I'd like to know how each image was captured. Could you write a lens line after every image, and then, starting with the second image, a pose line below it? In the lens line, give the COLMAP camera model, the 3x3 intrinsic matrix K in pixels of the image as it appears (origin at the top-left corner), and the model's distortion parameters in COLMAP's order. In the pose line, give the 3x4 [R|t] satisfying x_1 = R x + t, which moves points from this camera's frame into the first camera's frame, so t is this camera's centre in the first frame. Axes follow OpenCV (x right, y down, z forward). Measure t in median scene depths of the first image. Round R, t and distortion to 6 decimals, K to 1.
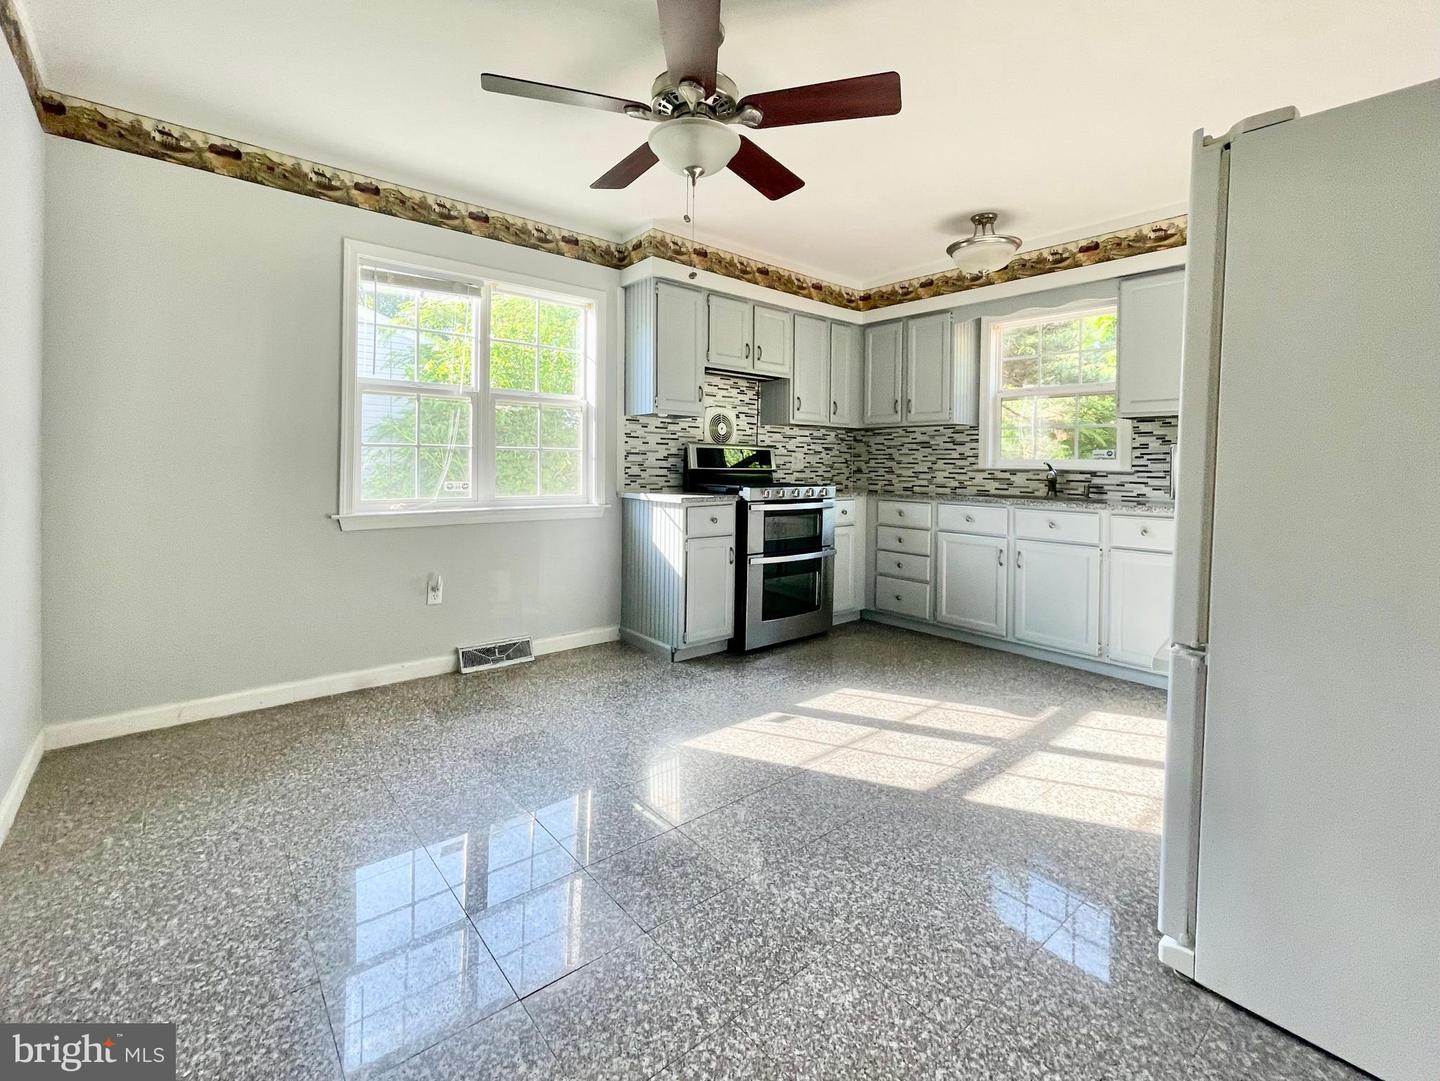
lens RADIAL K [[655.5, 0, 719.0], [0, 655.5, 546.7], [0, 0, 1]] dist [-0.000821, 0.001432]
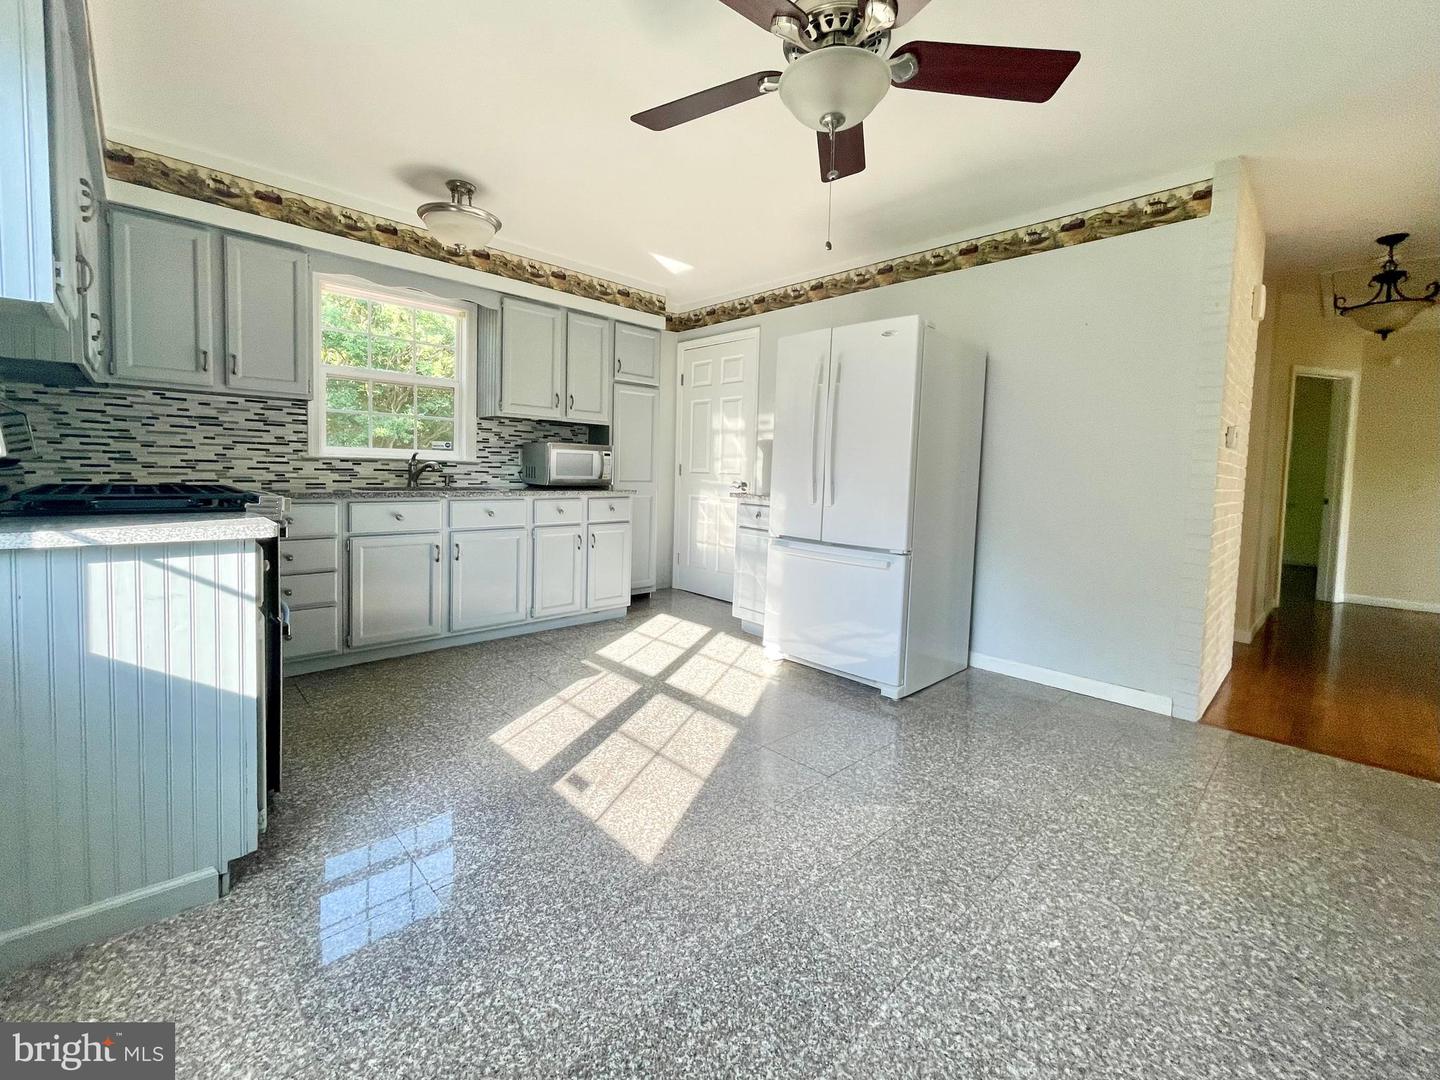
lens RADIAL K [[603.2, 0, 718.3], [0, 603.2, 530.5], [0, 0, 1]] dist [0.002741, 0.000919]
pose [[-0.077666, -0.117441, 0.990038, -0.449432], [0.097142, 0.987421, 0.124751, -0.083177], [-0.992236, 0.105864, -0.065280, 0.631411]]
